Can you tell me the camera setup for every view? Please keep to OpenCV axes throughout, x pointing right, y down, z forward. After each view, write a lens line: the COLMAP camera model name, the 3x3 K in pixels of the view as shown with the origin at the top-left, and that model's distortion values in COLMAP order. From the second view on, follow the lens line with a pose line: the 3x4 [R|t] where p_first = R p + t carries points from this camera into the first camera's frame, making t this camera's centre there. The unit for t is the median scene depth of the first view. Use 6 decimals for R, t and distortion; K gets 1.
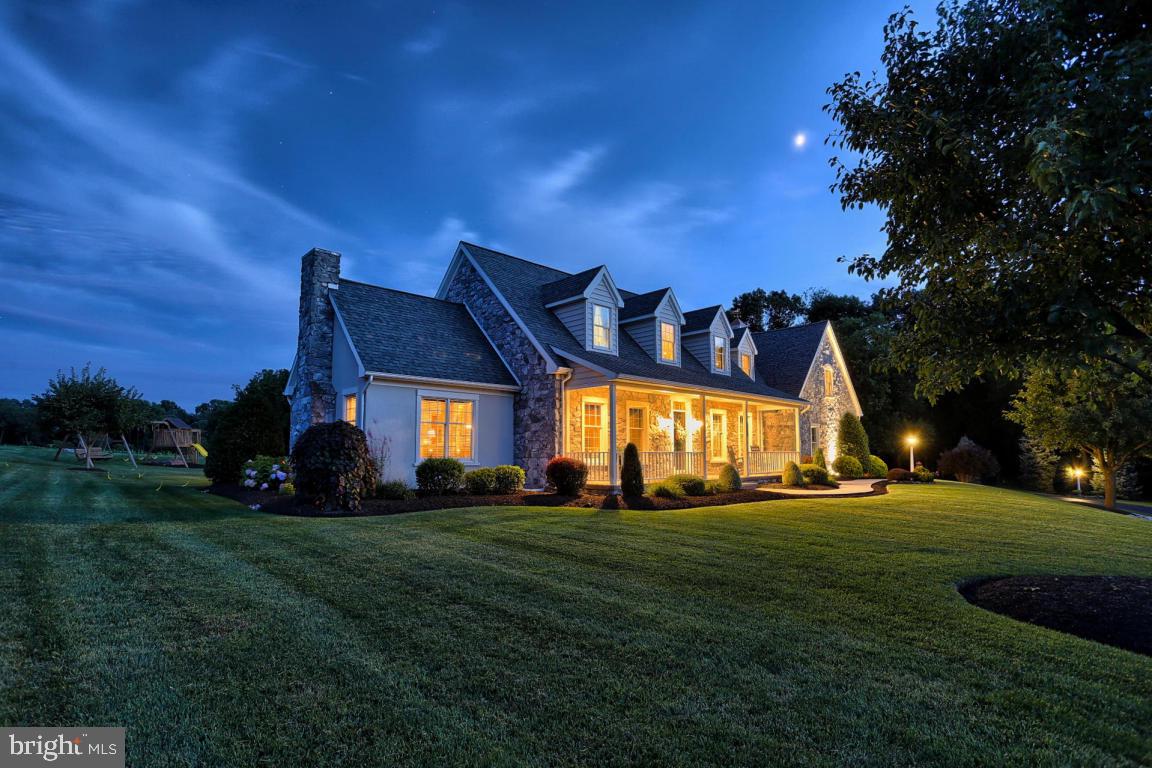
lens RADIAL K [[565.5, 0, 577.8], [0, 565.5, 414.3], [0, 0, 1]] dist [-0.031339, 0.000174]
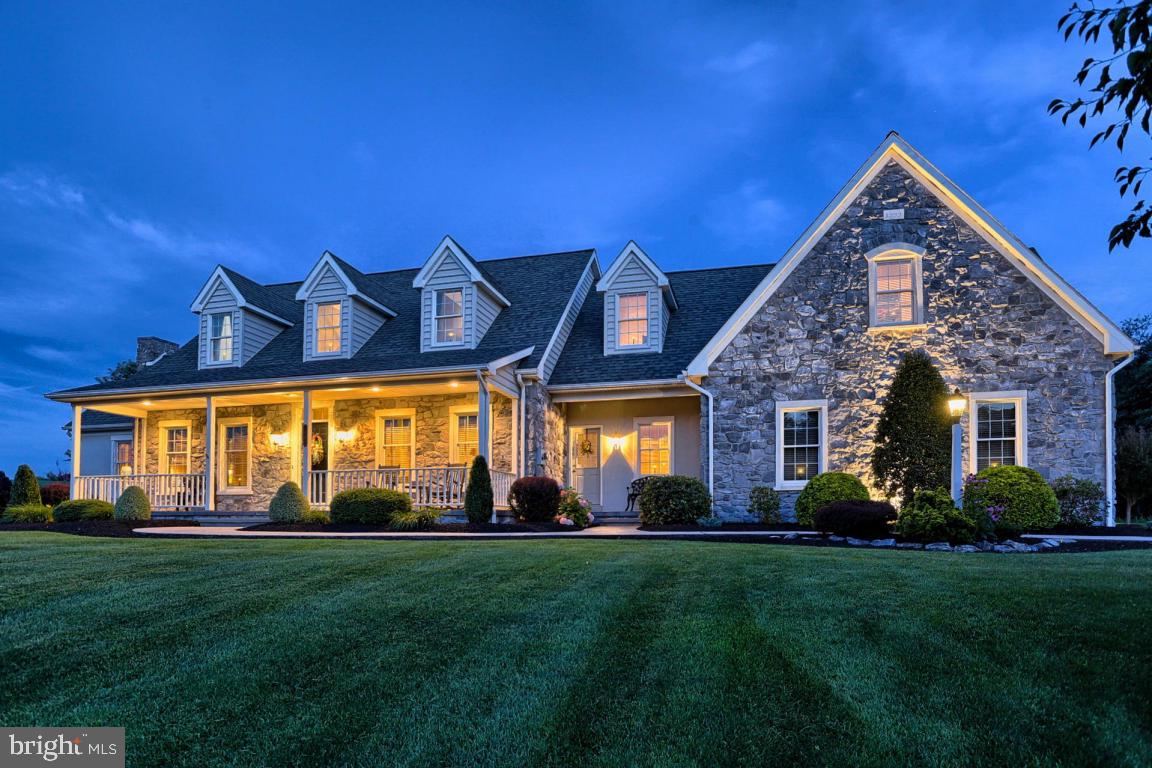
lens RADIAL K [[591.8, 0, 656.7], [0, 591.8, 476.1], [0, 0, 1]] dist [-0.020490, 0.000184]
pose [[0.551372, -0.027152, -0.833817, 1.040296], [0.069927, 0.997457, 0.013760, 0.084234], [0.831324, -0.065893, 0.551869, 0.936220]]
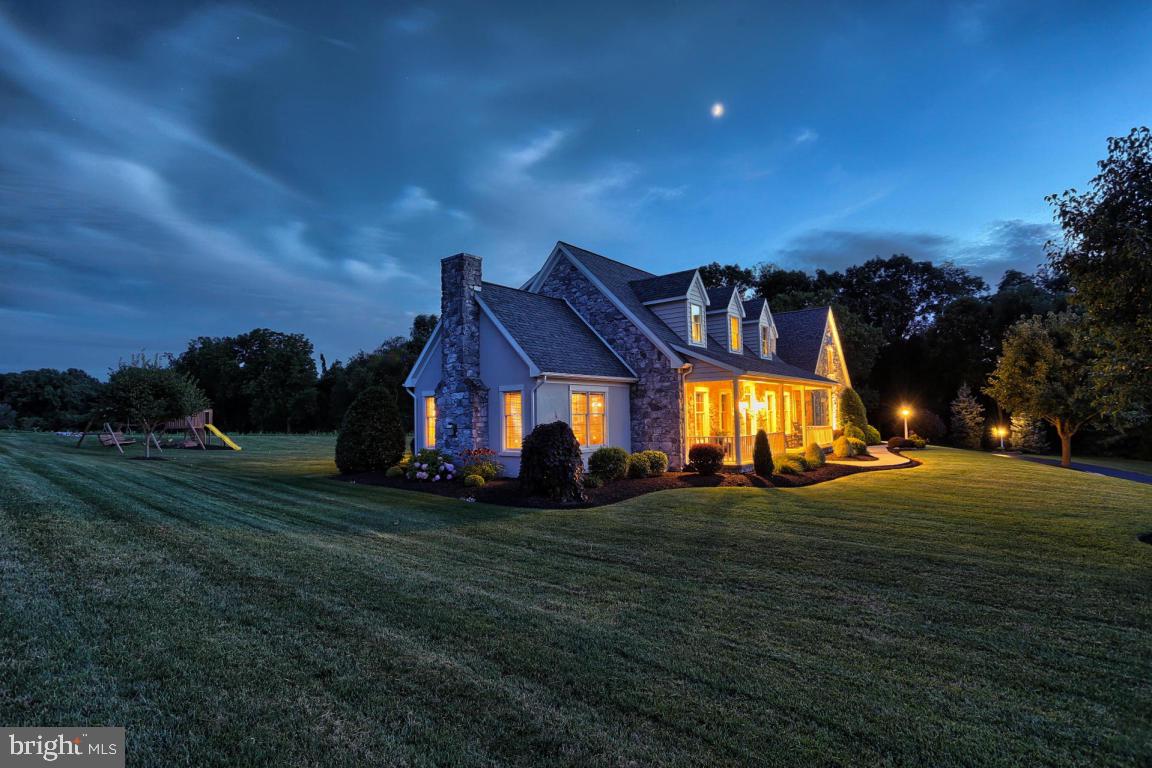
lens RADIAL K [[565.0, 0, 576.0], [0, 565.0, 384.0], [0, 0, 1]] dist [-0.031370, 0.000537]
pose [[0.991288, -0.010144, 0.131322, -0.312064], [0.008306, 0.999860, 0.014539, -0.046356], [-0.131451, -0.013322, 0.991233, -0.083178]]
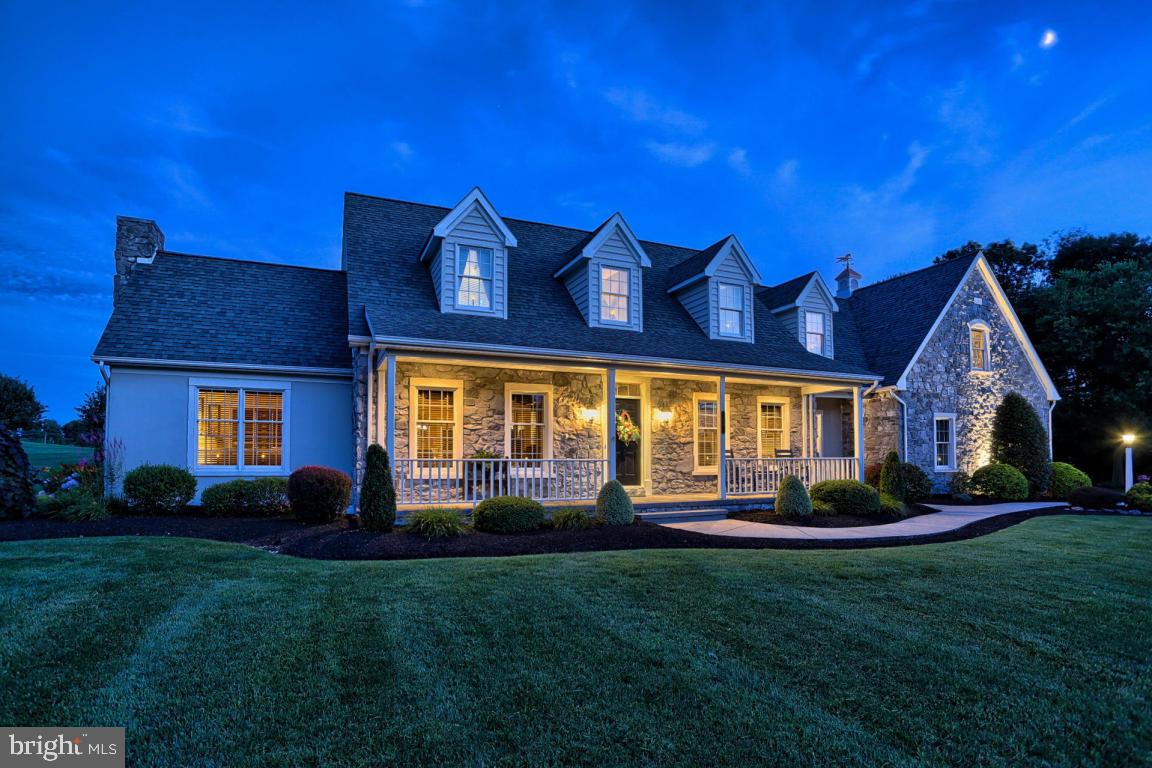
lens RADIAL K [[567.5, 0, 575.4], [0, 567.5, 451.2], [0, 0, 1]] dist [-0.003135, 0.000045]
pose [[0.936949, -0.007956, -0.349375, 0.355589], [0.026834, 0.998427, 0.049227, 0.023211], [0.348433, -0.055498, 0.935689, 0.346052]]
